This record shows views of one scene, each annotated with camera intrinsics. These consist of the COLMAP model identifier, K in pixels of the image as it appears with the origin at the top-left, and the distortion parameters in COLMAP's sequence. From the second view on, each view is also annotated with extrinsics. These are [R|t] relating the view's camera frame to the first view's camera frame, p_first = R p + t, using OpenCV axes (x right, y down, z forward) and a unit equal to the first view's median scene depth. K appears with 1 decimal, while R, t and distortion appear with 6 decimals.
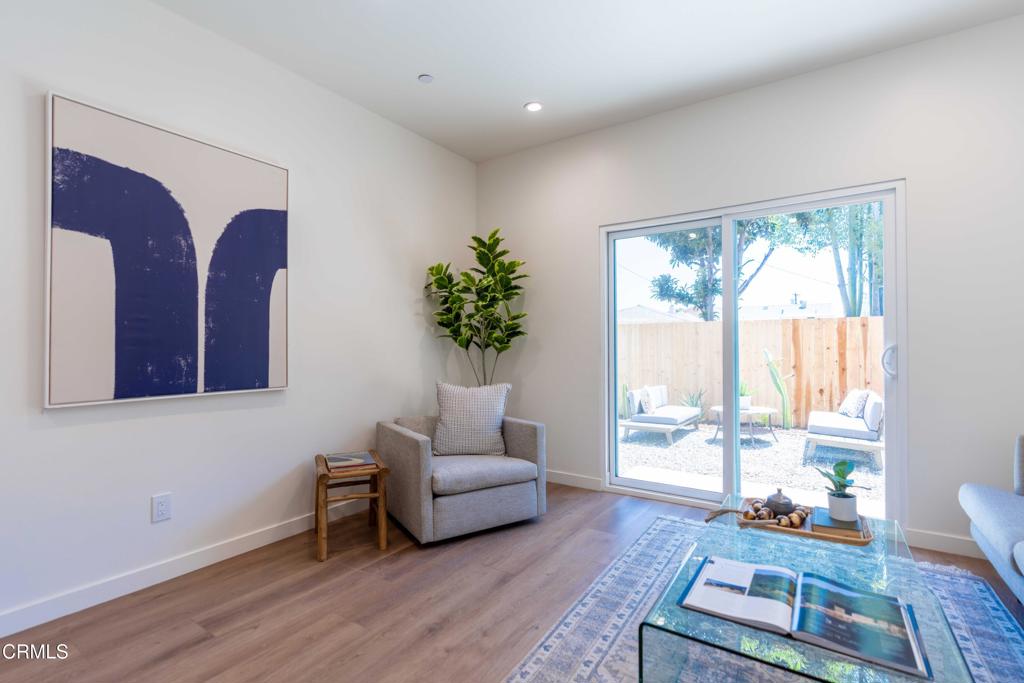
lens RADIAL K [[468.9, 0, 512.0], [0, 468.9, 341.5], [0, 0, 1]] dist [0.001547, 0.000111]
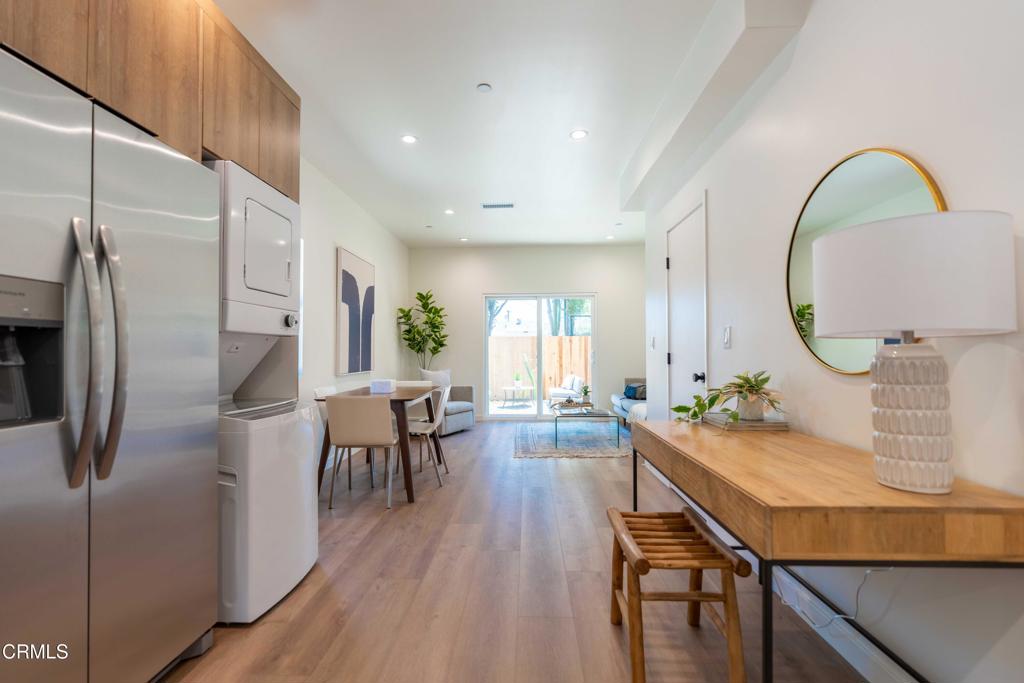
lens RADIAL K [[461.7, 0, 499.6], [0, 461.7, 341.1], [0, 0, 1]] dist [-0.009769, -0.000079]
pose [[0.861513, 0.012554, 0.507581, -0.892907], [-0.003778, 0.999825, -0.018316, 0.001245], [-0.507722, 0.013862, 0.861409, -0.908369]]
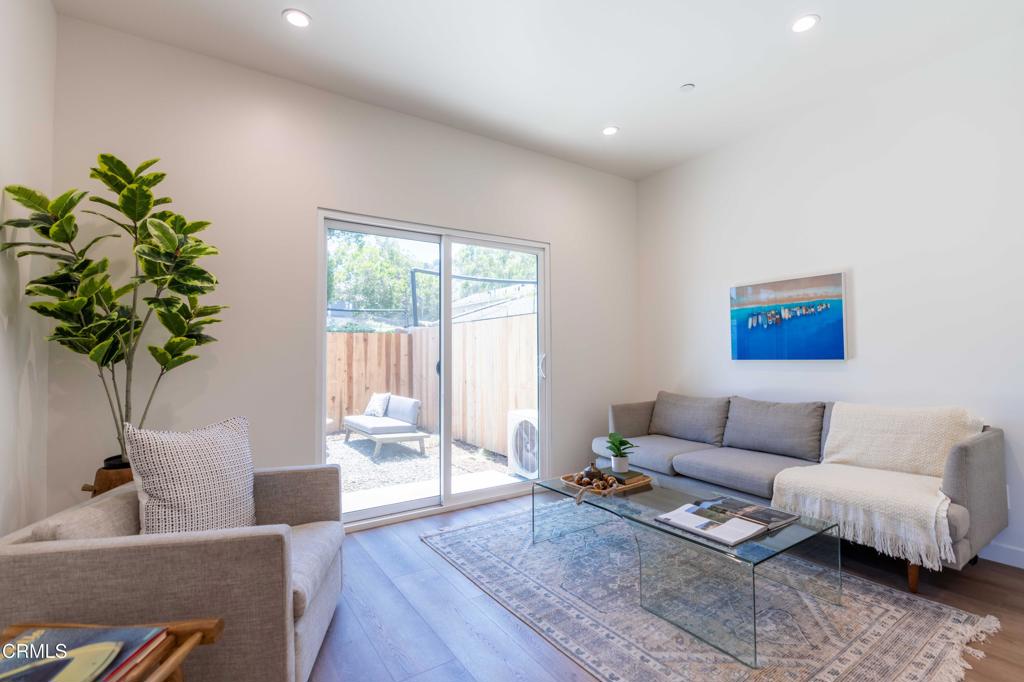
lens RADIAL K [[468.9, 0, 512.0], [0, 468.9, 341.0], [0, 0, 1]] dist [0.001547, 0.000111]
pose [[0.384655, 0.026082, 0.922692, -0.477786], [0.000494, 0.999595, -0.028461, 0.005691], [-0.923060, 0.011404, 0.384487, 0.444316]]
